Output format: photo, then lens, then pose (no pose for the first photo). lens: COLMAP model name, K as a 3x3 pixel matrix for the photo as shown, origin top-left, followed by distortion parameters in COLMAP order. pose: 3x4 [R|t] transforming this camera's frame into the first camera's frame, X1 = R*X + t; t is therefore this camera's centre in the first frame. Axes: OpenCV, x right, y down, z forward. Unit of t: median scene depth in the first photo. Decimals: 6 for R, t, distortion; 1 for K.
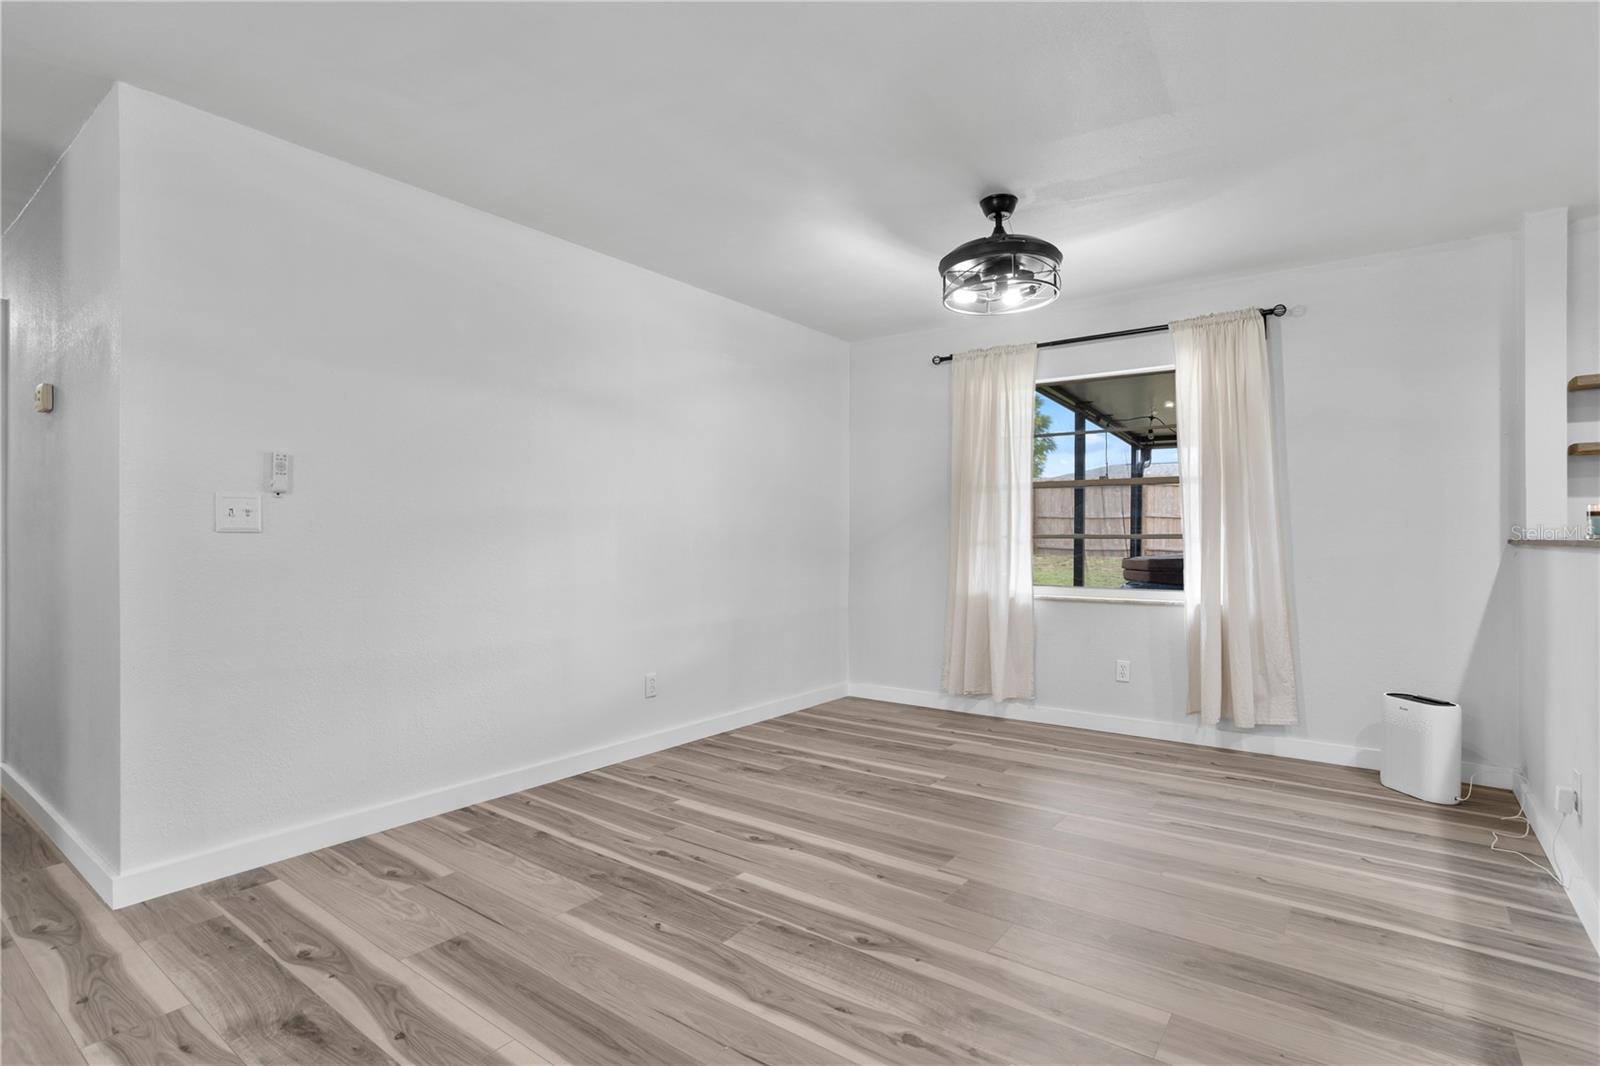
lens RADIAL K [[783.6, 0, 799.9], [0, 783.6, 539.2], [0, 0, 1]] dist [-0.052367, 0.028654]
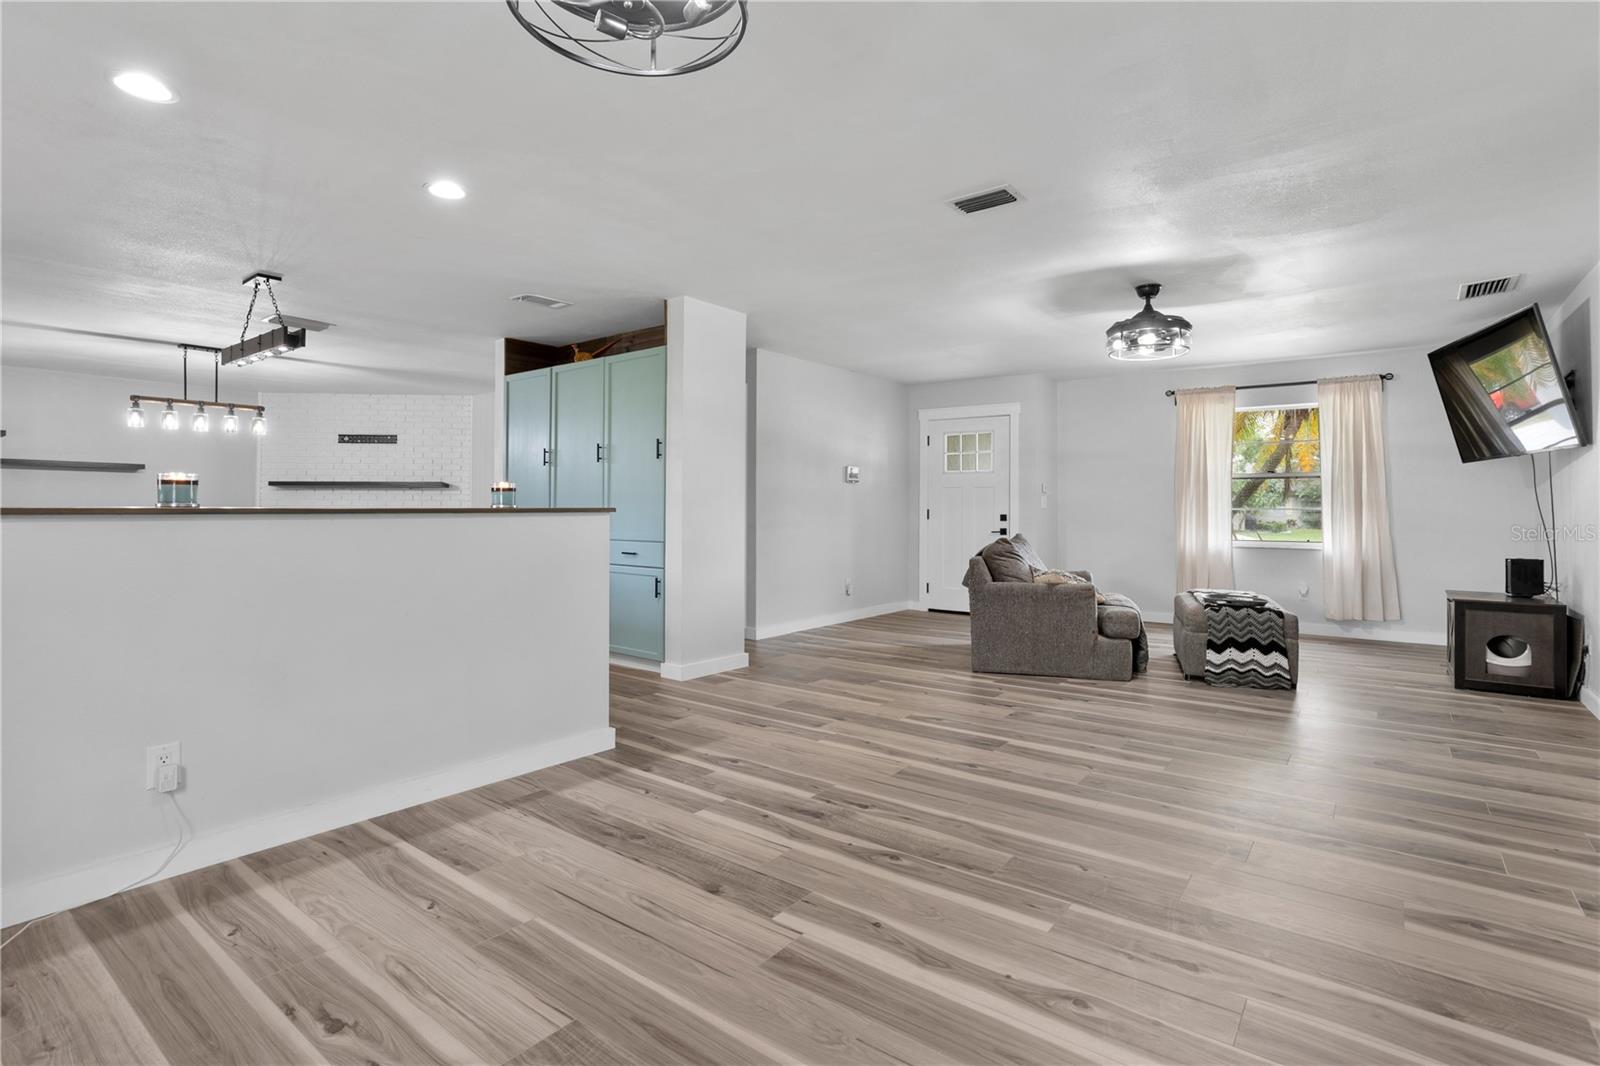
lens RADIAL K [[783.6, 0, 811.7], [0, 783.6, 506.1], [0, 0, 1]] dist [-0.052367, 0.028654]
pose [[-0.999990, -0.004266, -0.000913, 0.193904], [-0.004268, 0.999989, 0.002030, -0.008196], [0.000904, 0.002034, -0.999998, 2.006545]]
